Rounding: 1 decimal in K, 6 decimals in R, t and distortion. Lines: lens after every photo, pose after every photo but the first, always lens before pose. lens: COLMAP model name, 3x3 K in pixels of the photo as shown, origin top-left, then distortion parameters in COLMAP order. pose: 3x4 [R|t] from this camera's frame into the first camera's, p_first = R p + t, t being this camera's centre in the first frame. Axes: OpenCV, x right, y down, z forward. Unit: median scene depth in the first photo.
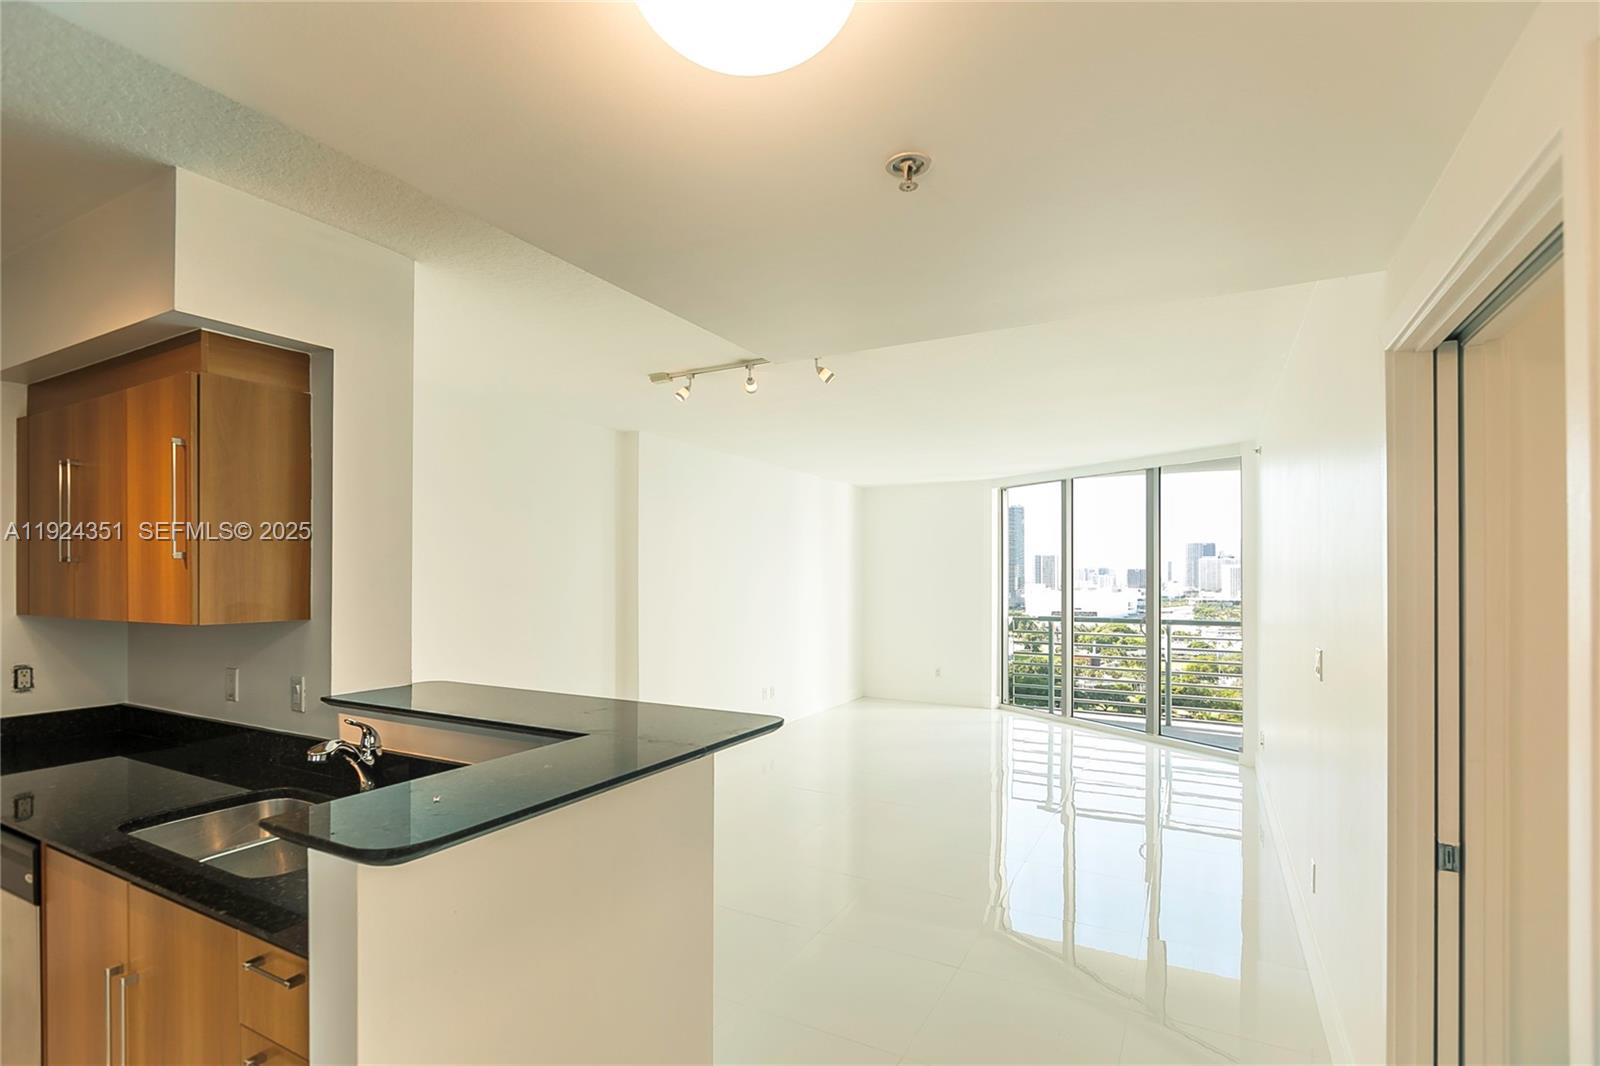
lens RADIAL K [[743.5, 0, 823.3], [0, 743.5, 576.6], [0, 0, 1]] dist [0.003543, 0.000908]
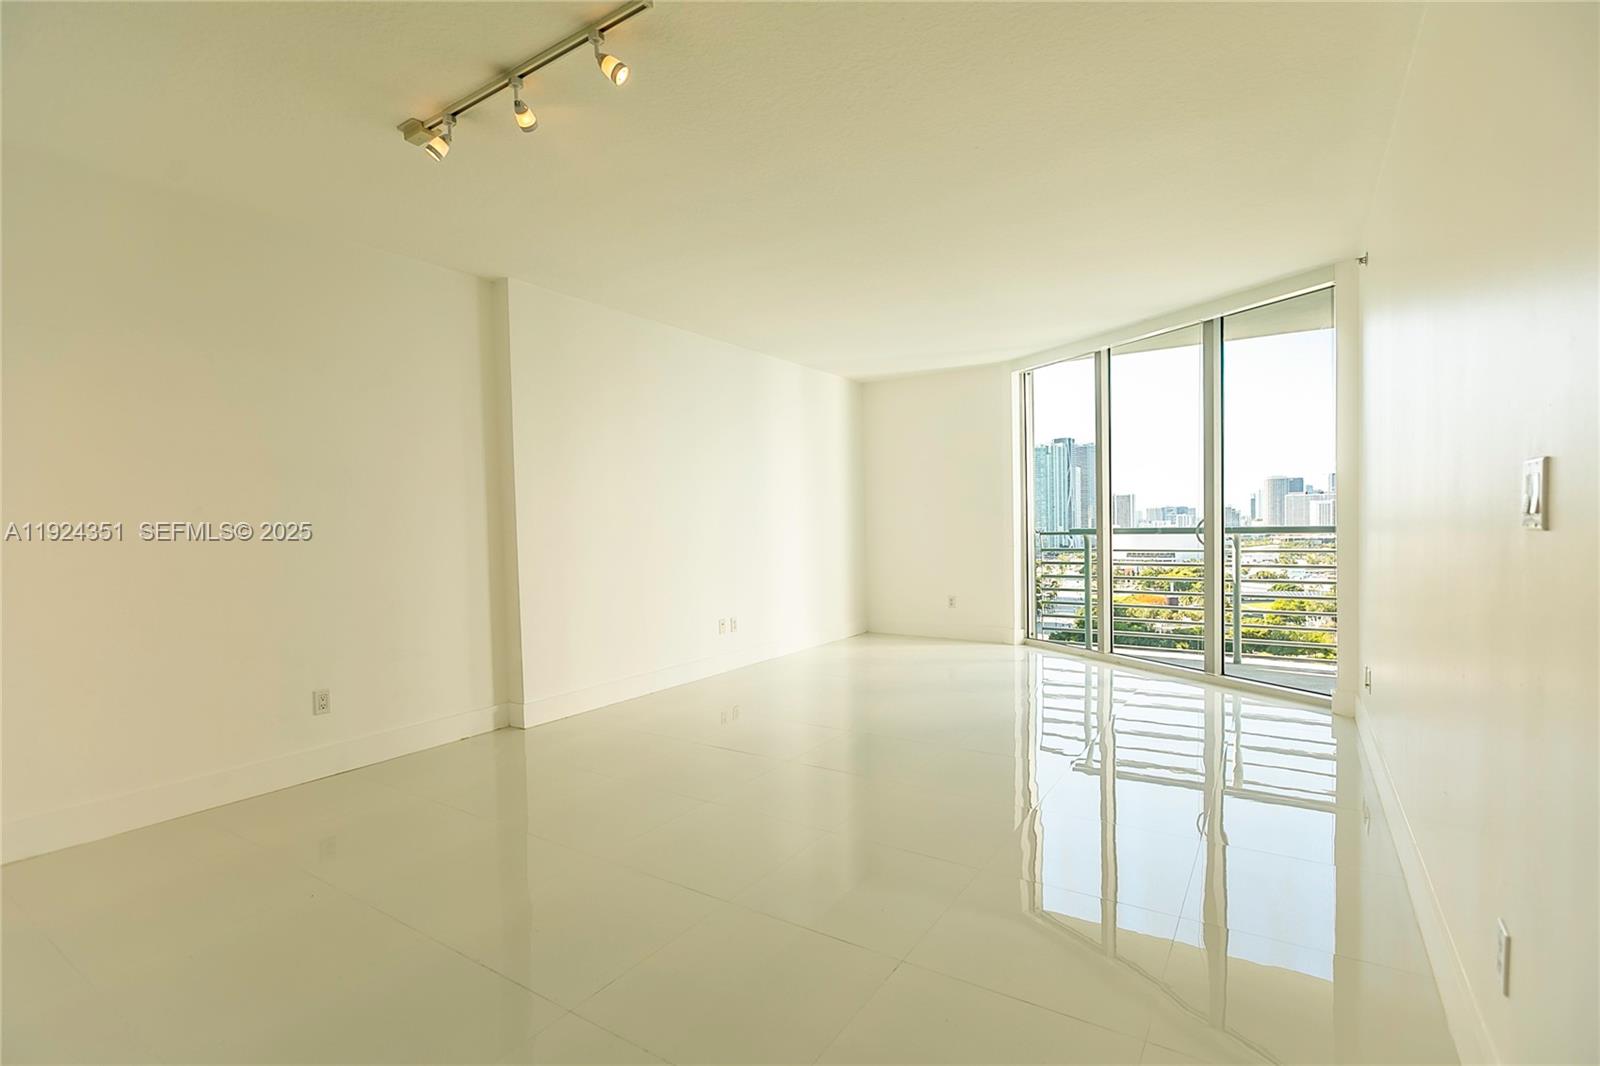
lens RADIAL K [[743.5, 0, 838.1], [0, 743.5, 550.4], [0, 0, 1]] dist [0.003543, 0.000908]
pose [[0.997162, -0.015743, -0.073625, 0.099887], [0.018454, 0.999171, 0.036291, 0.043376], [0.072993, -0.037546, 0.996625, 0.184192]]
